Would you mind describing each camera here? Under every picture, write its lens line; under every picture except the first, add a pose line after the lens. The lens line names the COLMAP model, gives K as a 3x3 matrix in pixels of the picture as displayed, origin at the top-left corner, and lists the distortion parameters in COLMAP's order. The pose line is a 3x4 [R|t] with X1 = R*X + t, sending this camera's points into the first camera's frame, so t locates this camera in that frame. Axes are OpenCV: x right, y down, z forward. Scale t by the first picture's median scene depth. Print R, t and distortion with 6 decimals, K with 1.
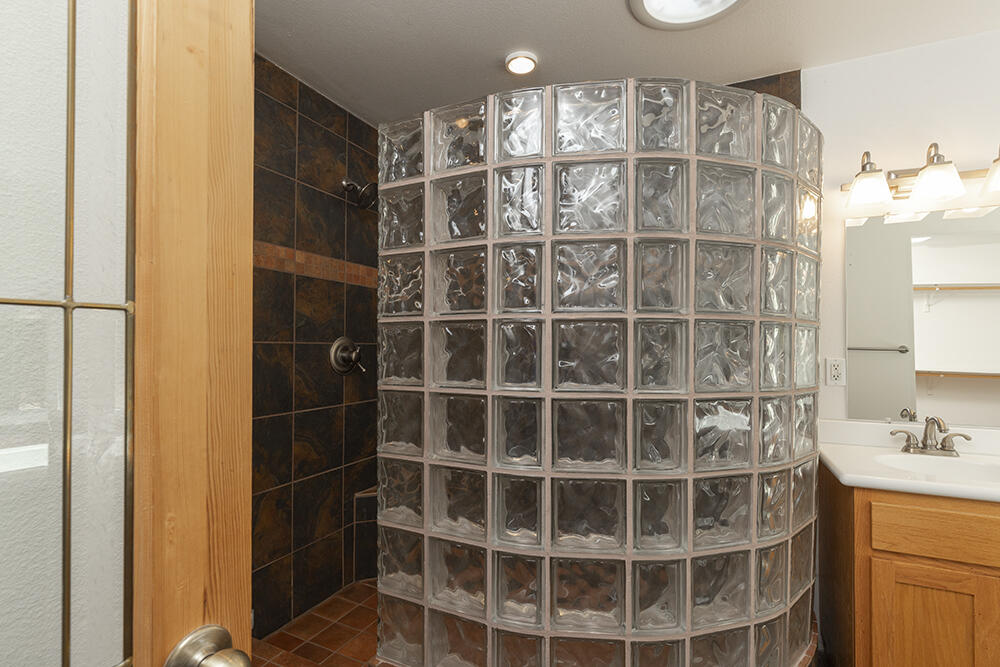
lens RADIAL K [[467.7, 0, 502.4], [0, 467.7, 338.8], [0, 0, 1]] dist [-0.002398, 0.000039]
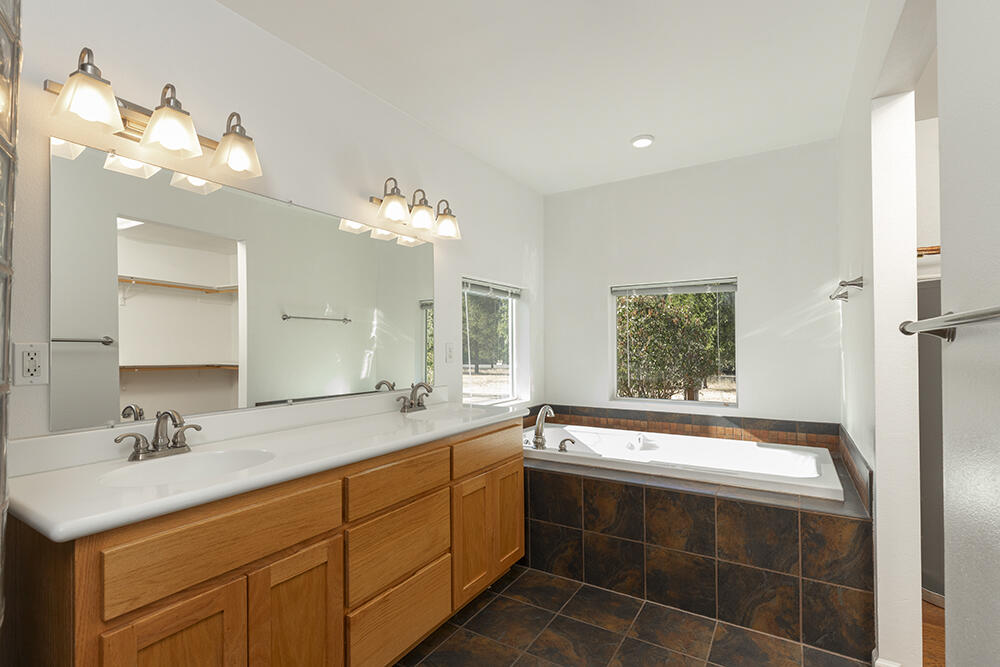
lens RADIAL K [[467.7, 0, 501.3], [0, 467.7, 336.7], [0, 0, 1]] dist [-0.002398, 0.000039]
pose [[0.131156, 0.009125, 0.991320, 0.169384], [-0.002112, 0.999958, -0.008925, 0.040886], [-0.991359, -0.000923, 0.131170, 0.290658]]
